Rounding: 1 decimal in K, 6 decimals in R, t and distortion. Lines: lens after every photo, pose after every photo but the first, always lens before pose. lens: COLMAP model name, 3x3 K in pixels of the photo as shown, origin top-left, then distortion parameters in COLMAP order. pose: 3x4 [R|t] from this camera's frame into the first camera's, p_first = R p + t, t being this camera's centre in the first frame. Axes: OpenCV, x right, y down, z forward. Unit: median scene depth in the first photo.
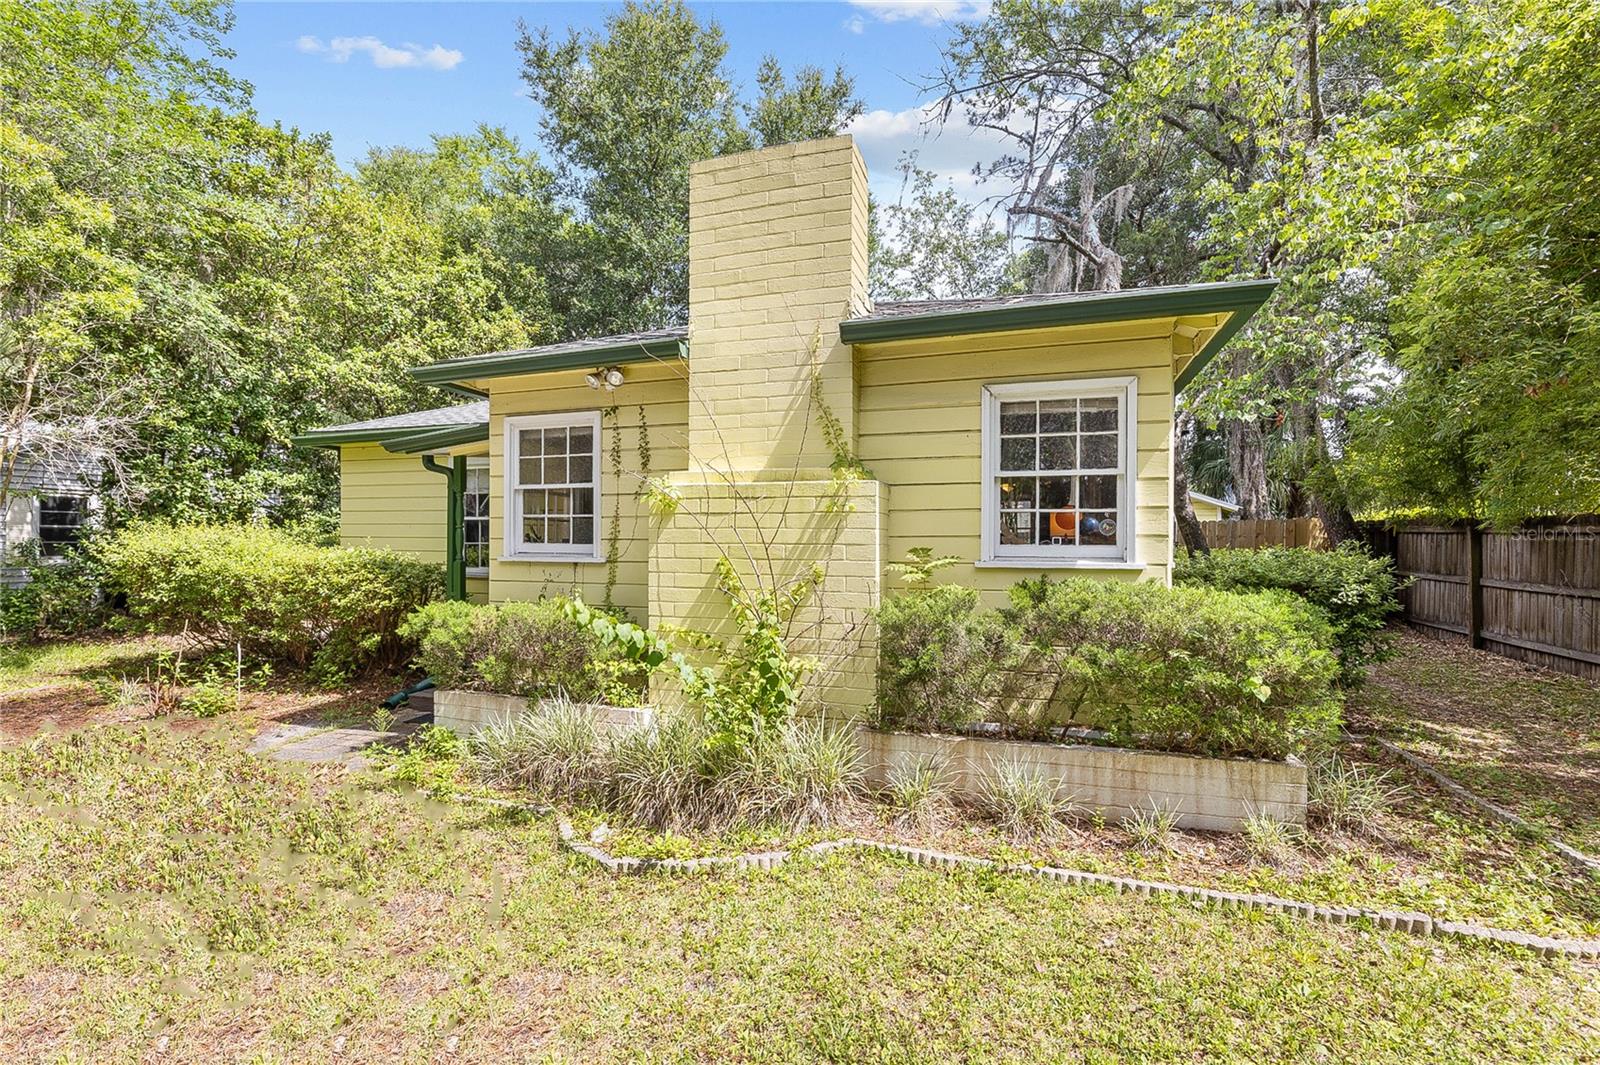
lens RADIAL K [[703.7, 0, 796.6], [0, 703.7, 540.0], [0, 0, 1]] dist [-0.015100, -0.000018]
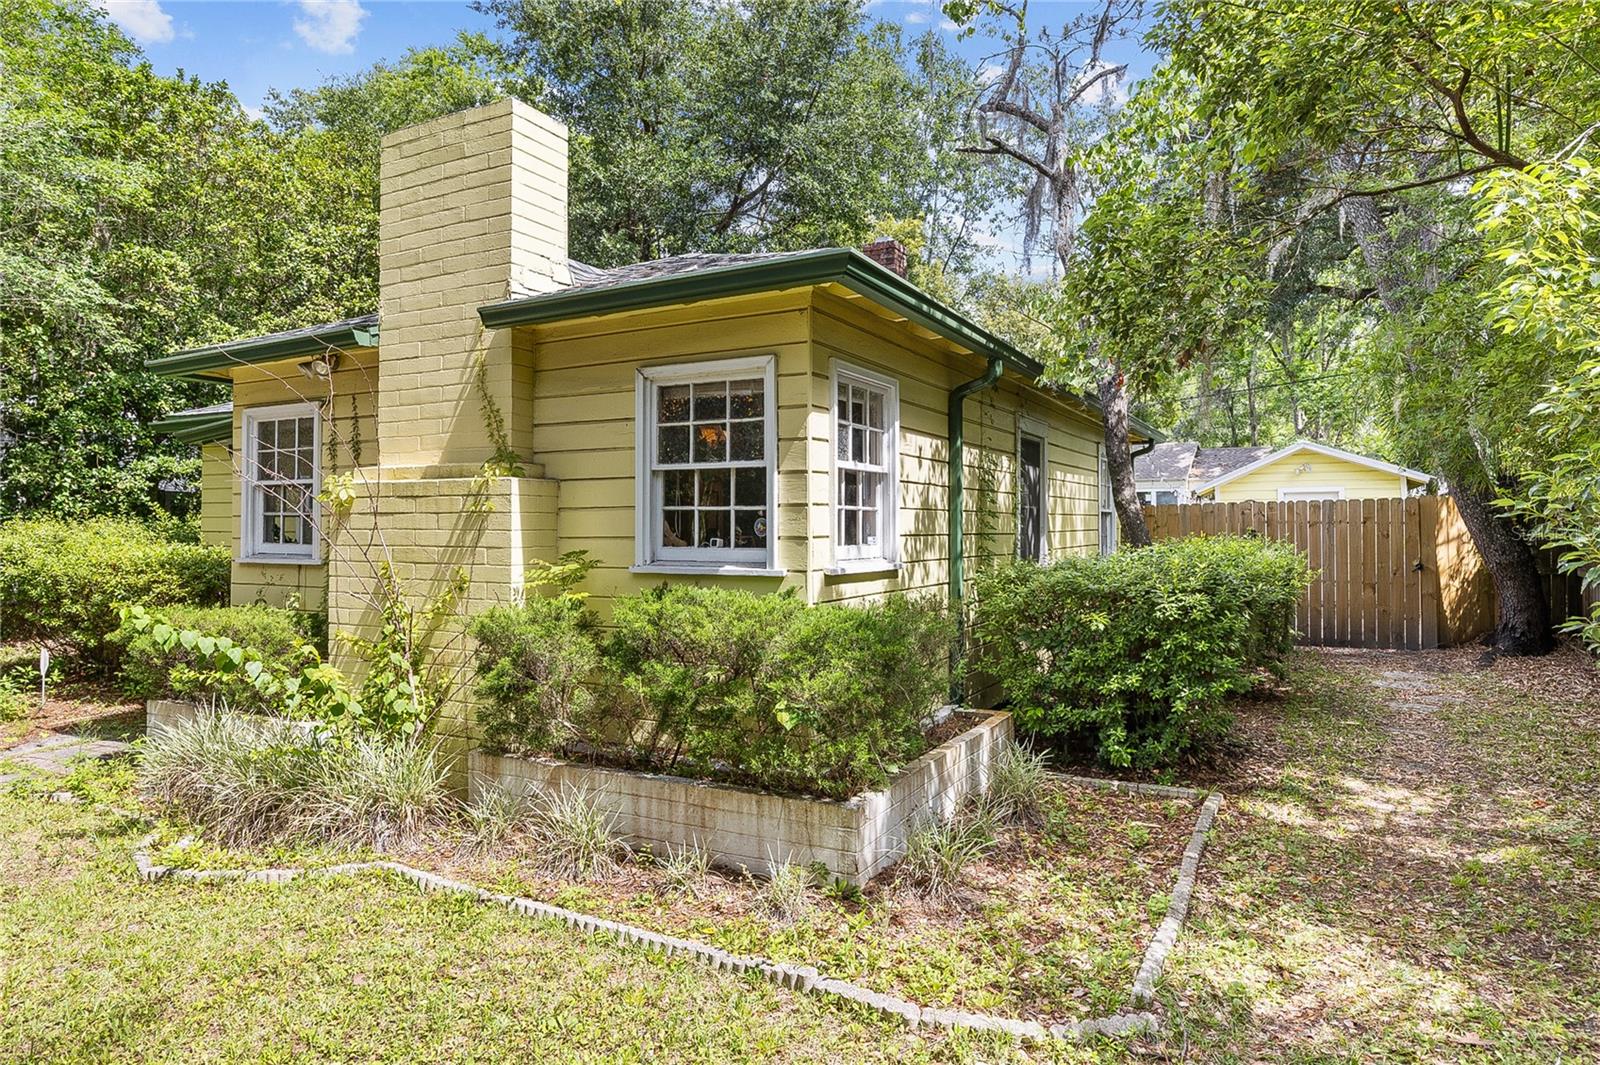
lens RADIAL K [[950.8, 0, 812.9], [0, 950.8, 486.9], [0, 0, 1]] dist [0.001293, -0.002927]
pose [[0.984737, -0.012971, -0.173565, 0.671101], [0.006640, 0.999293, -0.037010, -0.022862], [0.173922, 0.035292, 0.984127, -0.139011]]
